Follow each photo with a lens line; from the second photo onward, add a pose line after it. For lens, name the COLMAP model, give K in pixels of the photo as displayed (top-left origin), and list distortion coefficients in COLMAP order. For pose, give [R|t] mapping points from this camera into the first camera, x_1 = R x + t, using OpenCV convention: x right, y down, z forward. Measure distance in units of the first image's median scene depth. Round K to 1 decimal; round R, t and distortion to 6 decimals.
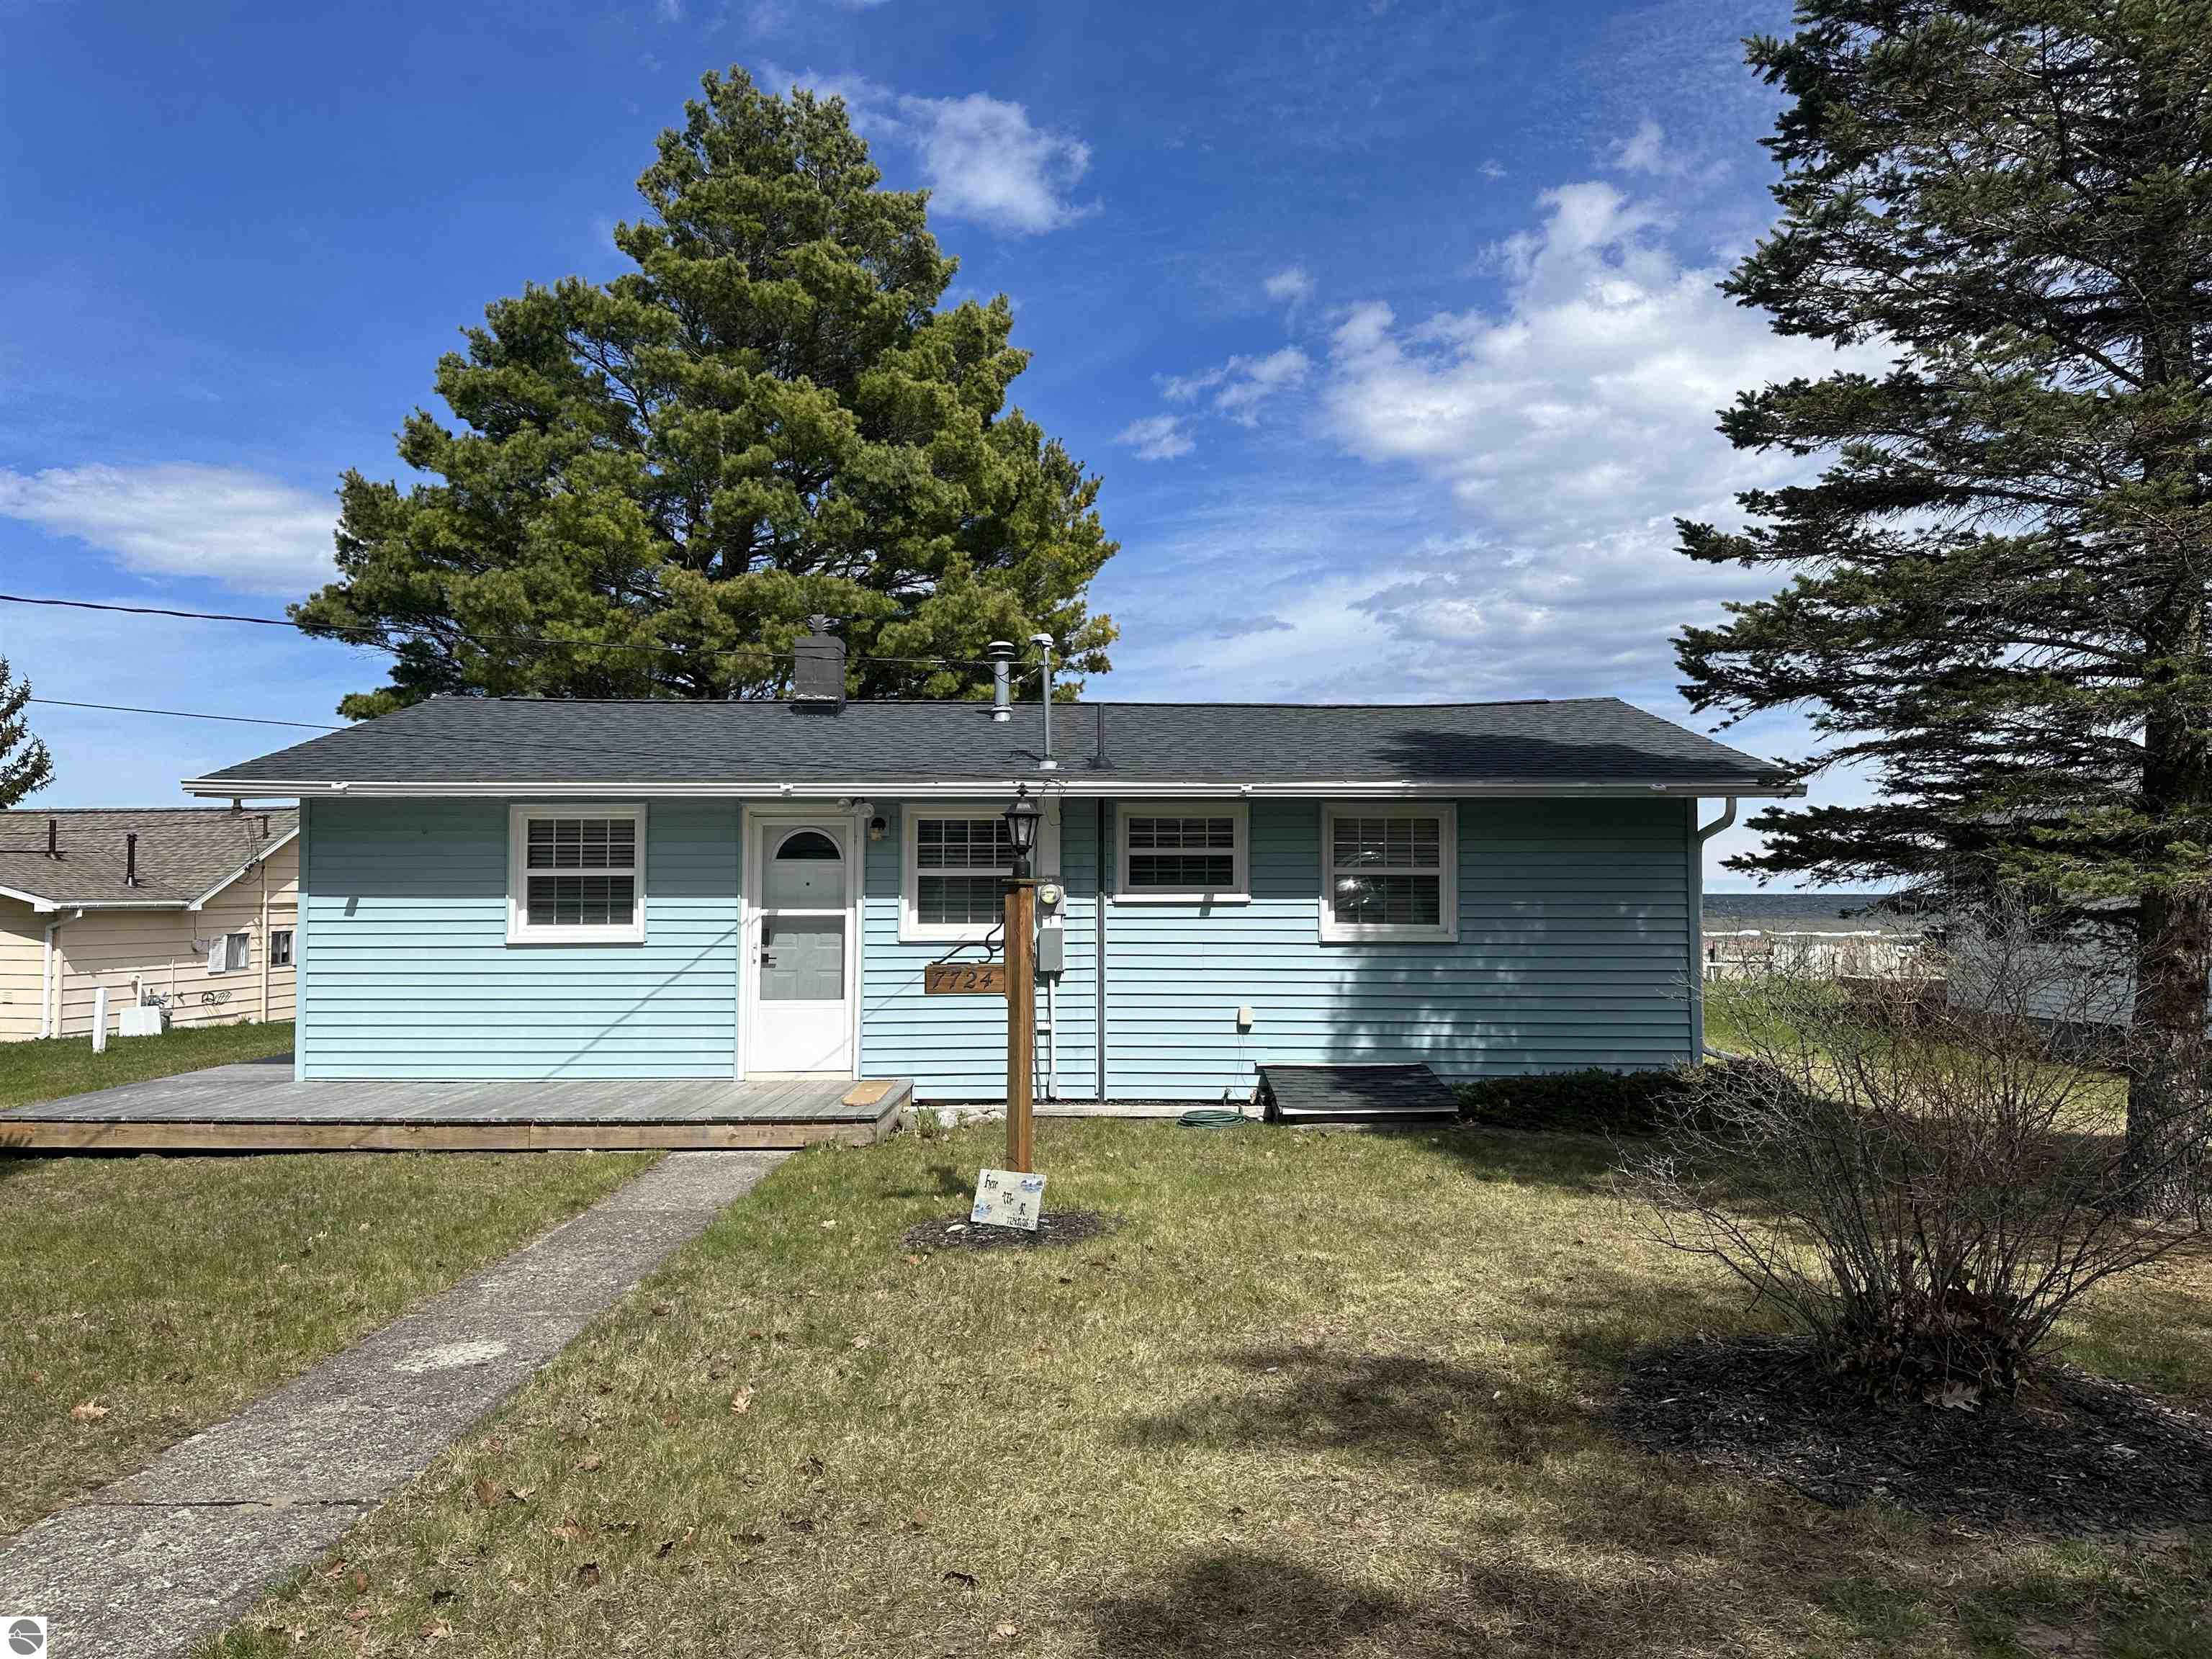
lens RADIAL K [[1555.8, 0, 1102.1], [0, 1555.8, 826.7], [0, 0, 1]] dist [0.070860, -0.030921]
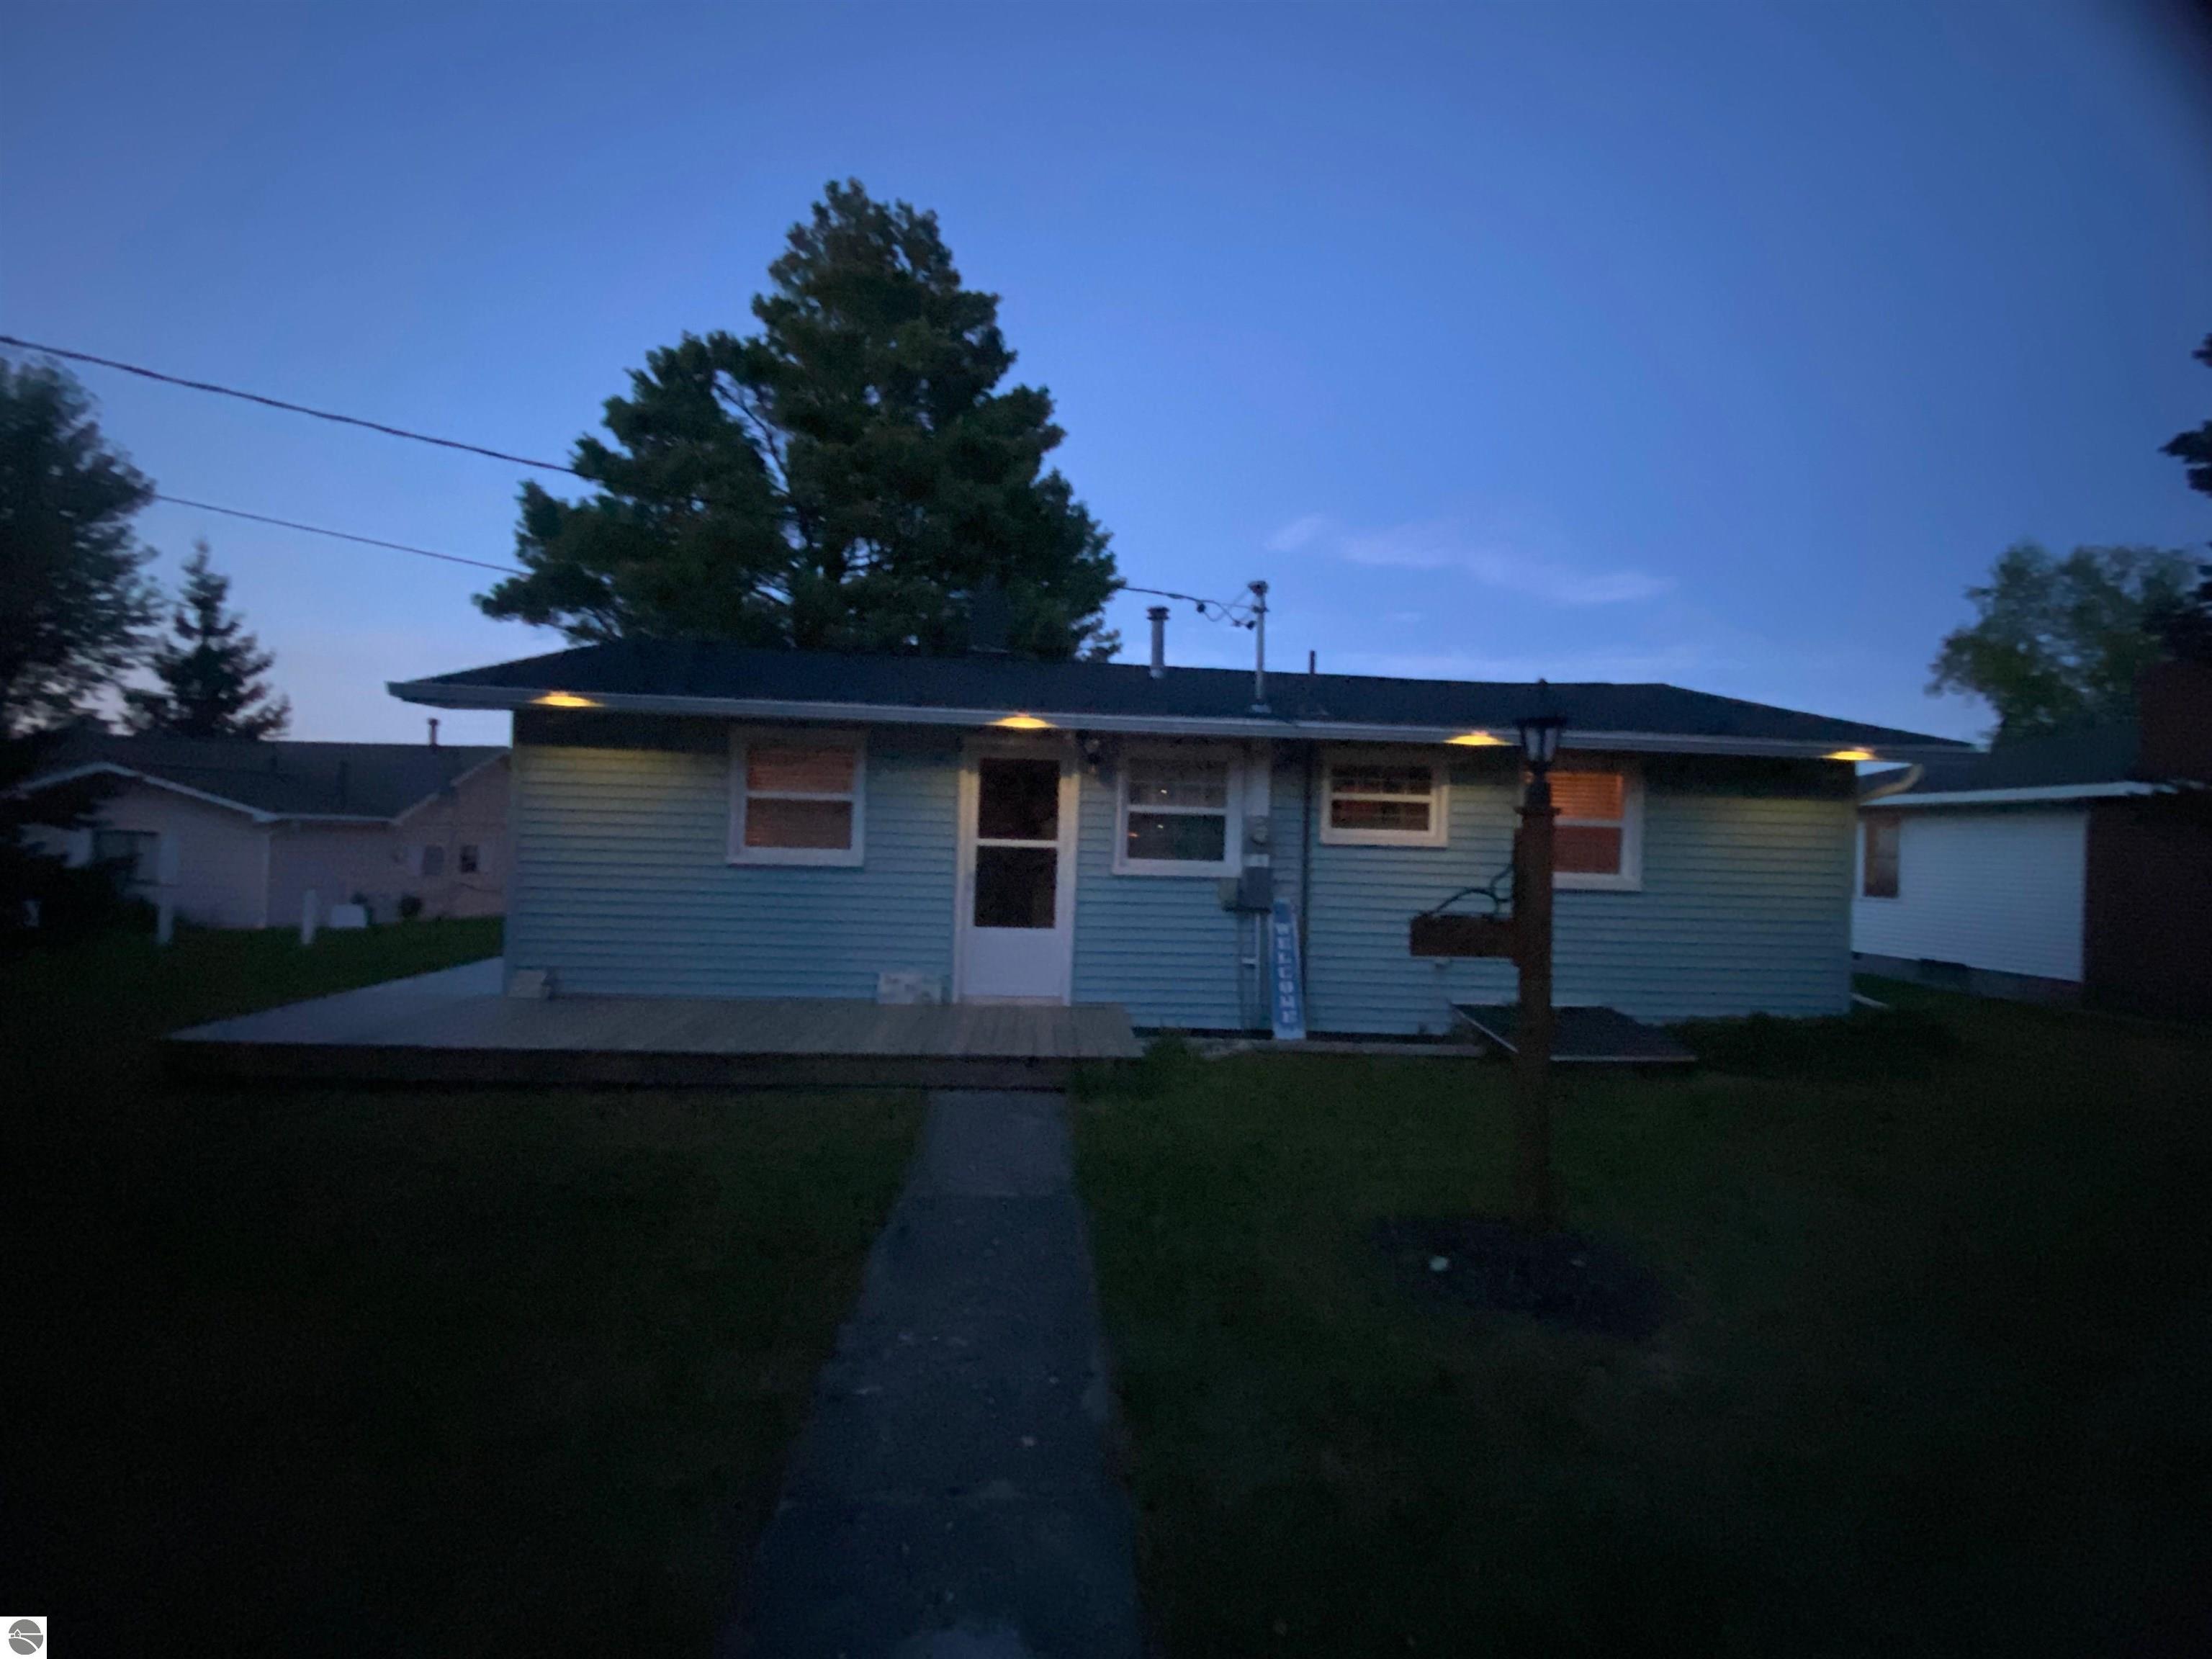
lens RADIAL K [[1014.4, 0, 1118.7], [0, 1014.4, 838.3], [0, 0, 1]] dist [0.036708, 0.000398]
pose [[0.995336, 0.032460, 0.090847, -0.094566], [-0.036121, 0.998588, 0.038941, 0.011681], [-0.089455, -0.042041, 0.995103, 0.165986]]
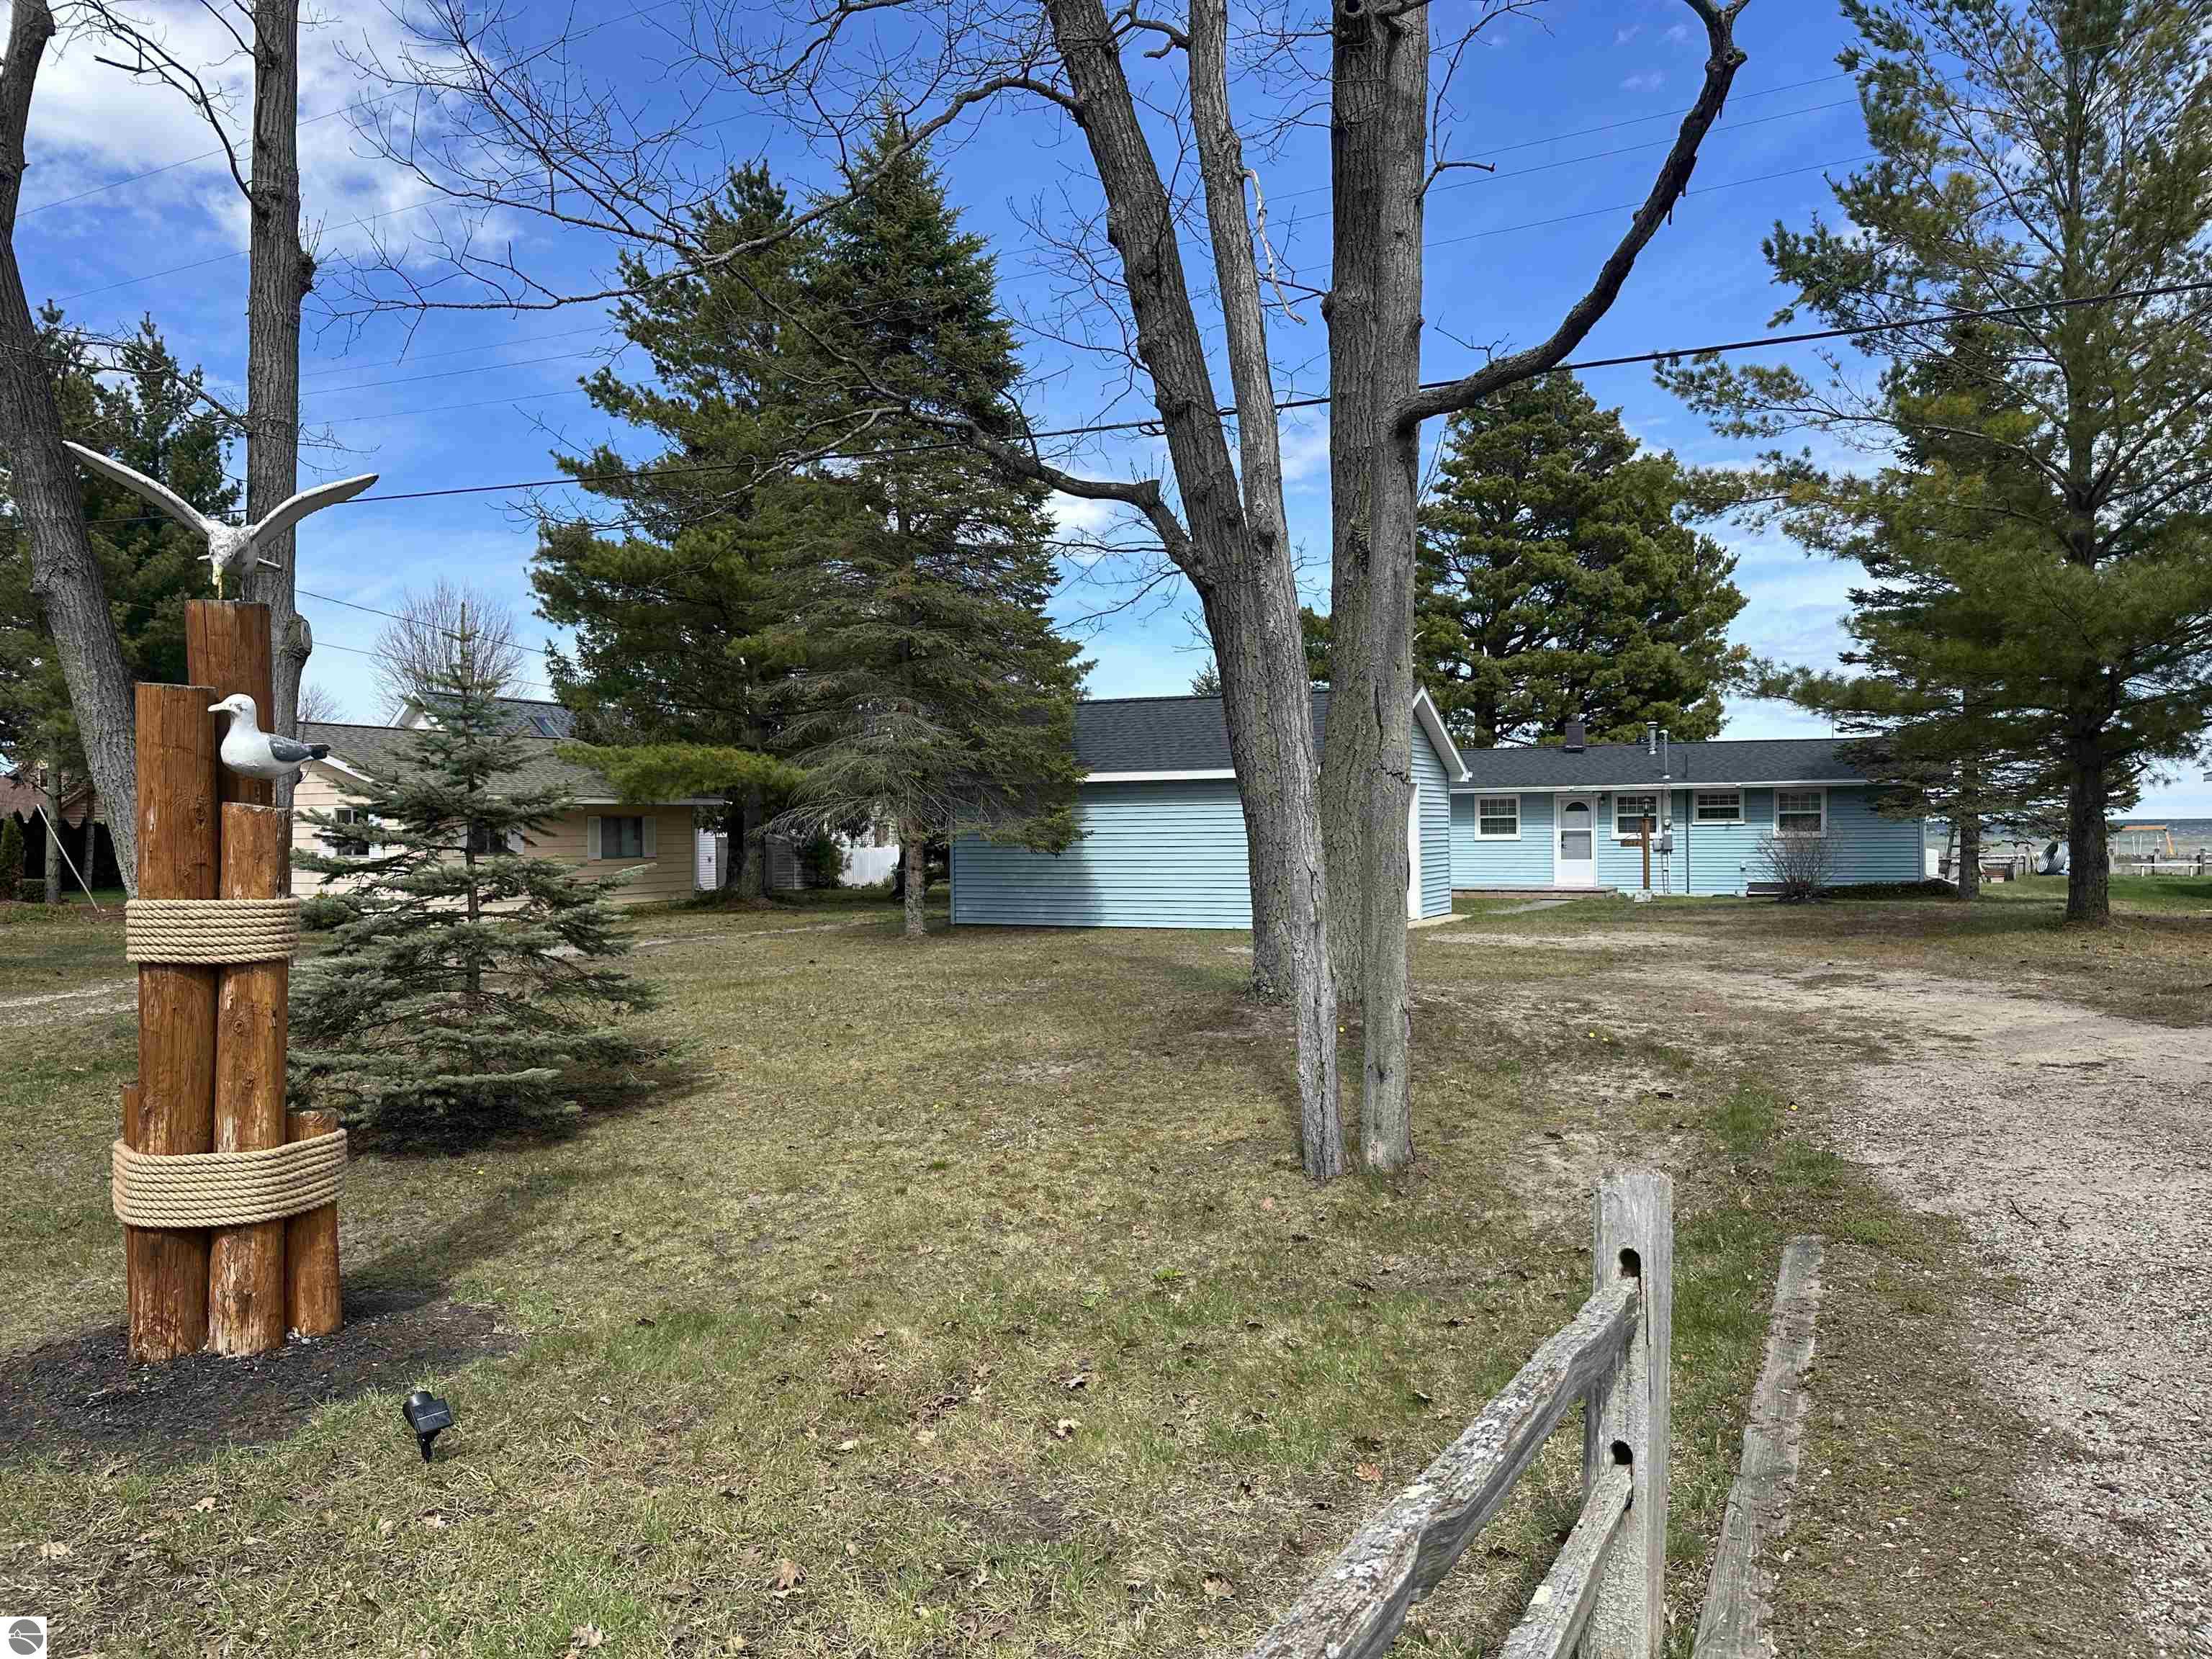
lens RADIAL K [[1555.8, 0, 1101.7], [0, 1555.8, 832.7], [0, 0, 1]] dist [0.070860, -0.030921]
pose [[0.907757, -0.006933, -0.419438, 0.114543], [0.027391, 0.998709, 0.042772, -0.043946], [0.418600, -0.050316, 0.906776, -1.008439]]
